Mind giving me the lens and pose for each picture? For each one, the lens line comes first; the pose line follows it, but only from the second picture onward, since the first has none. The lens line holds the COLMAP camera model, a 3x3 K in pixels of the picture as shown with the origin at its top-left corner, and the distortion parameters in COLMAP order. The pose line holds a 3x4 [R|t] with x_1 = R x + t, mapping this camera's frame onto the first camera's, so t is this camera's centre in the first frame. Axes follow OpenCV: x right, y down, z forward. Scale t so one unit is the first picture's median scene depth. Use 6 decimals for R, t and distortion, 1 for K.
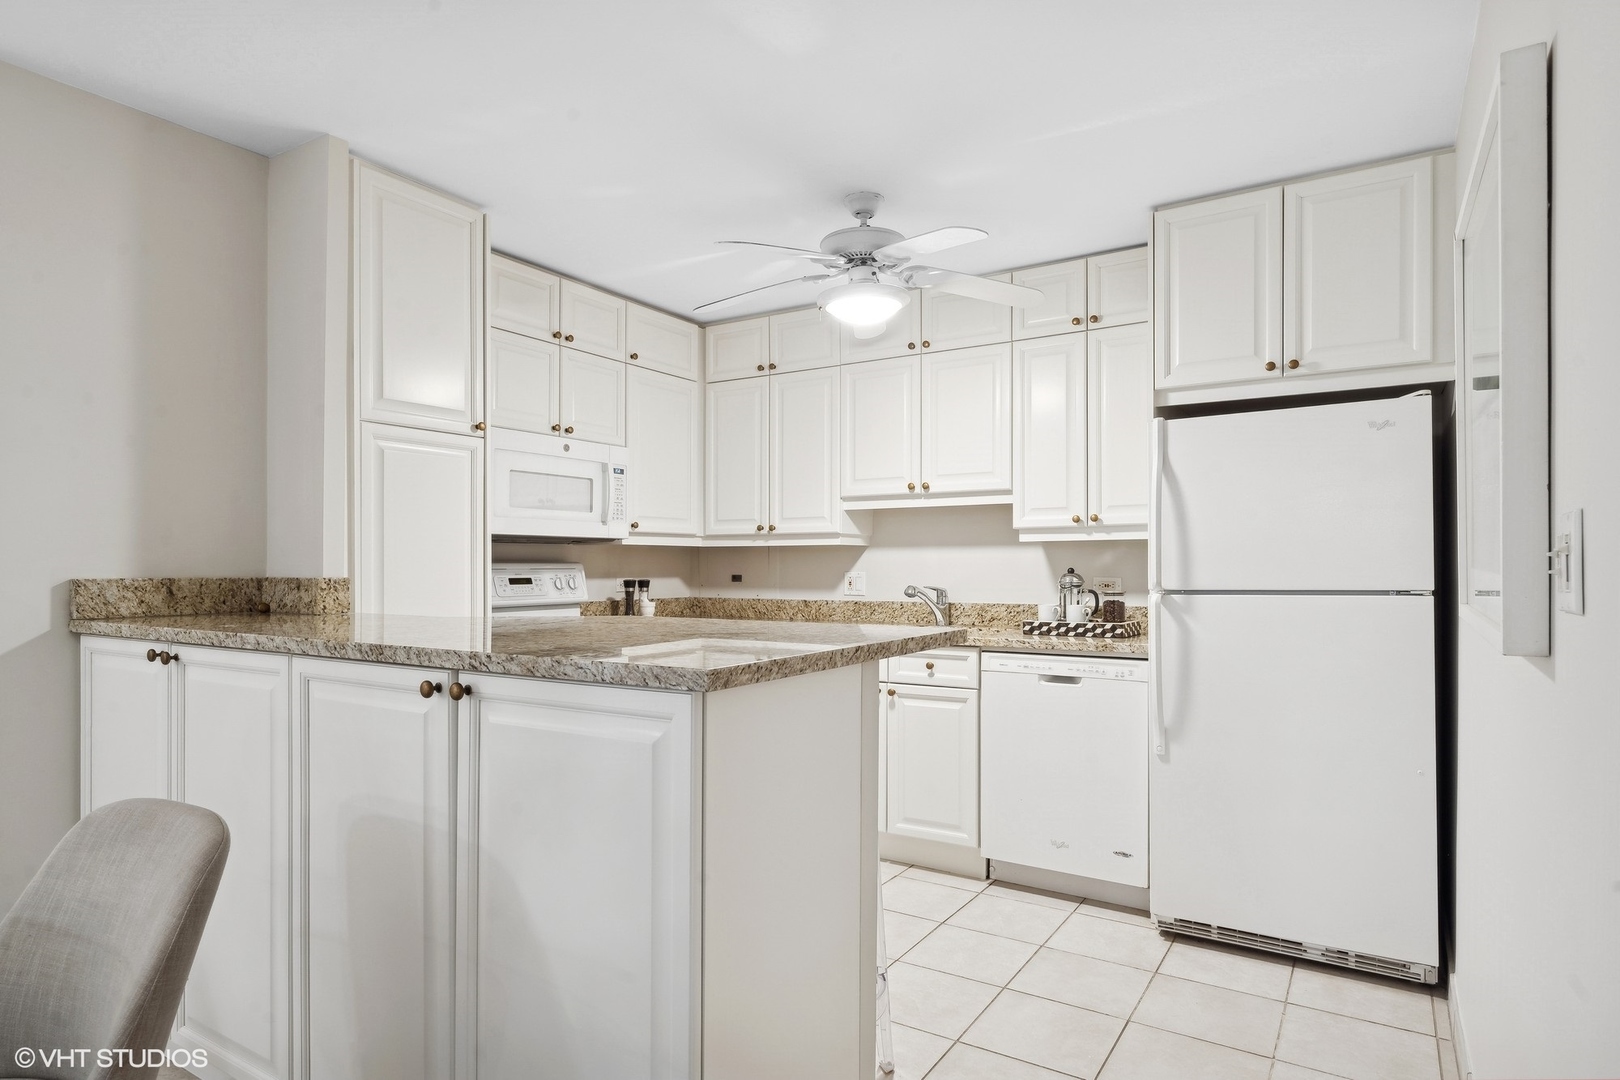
lens RADIAL K [[897.1, 0, 810.3], [0, 897.1, 565.1], [0, 0, 1]] dist [-0.000324, -0.000087]
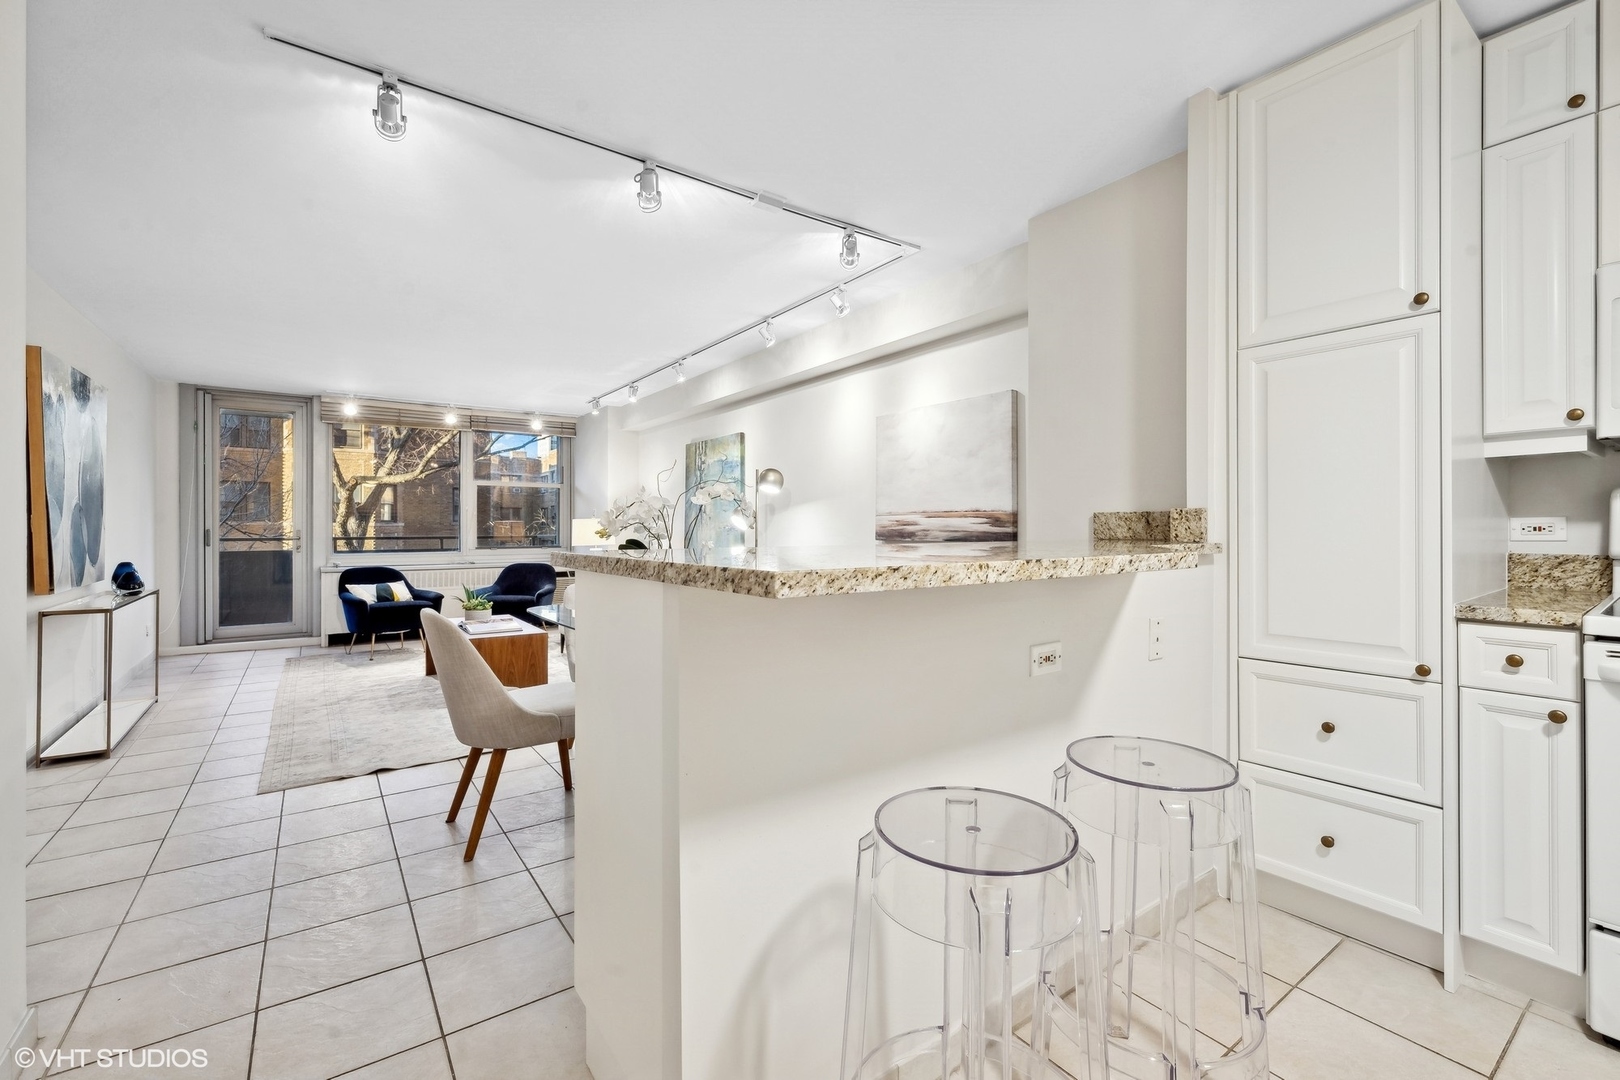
lens RADIAL K [[692.0, 0, 806.1], [0, 692.0, 526.8], [0, 0, 1]] dist [-0.001009, -0.000177]
pose [[-0.376400, 0.000838, -0.926457, 0.424505], [0.004337, 0.999990, -0.000857, 0.036352], [0.926447, -0.004340, -0.376400, 0.927072]]
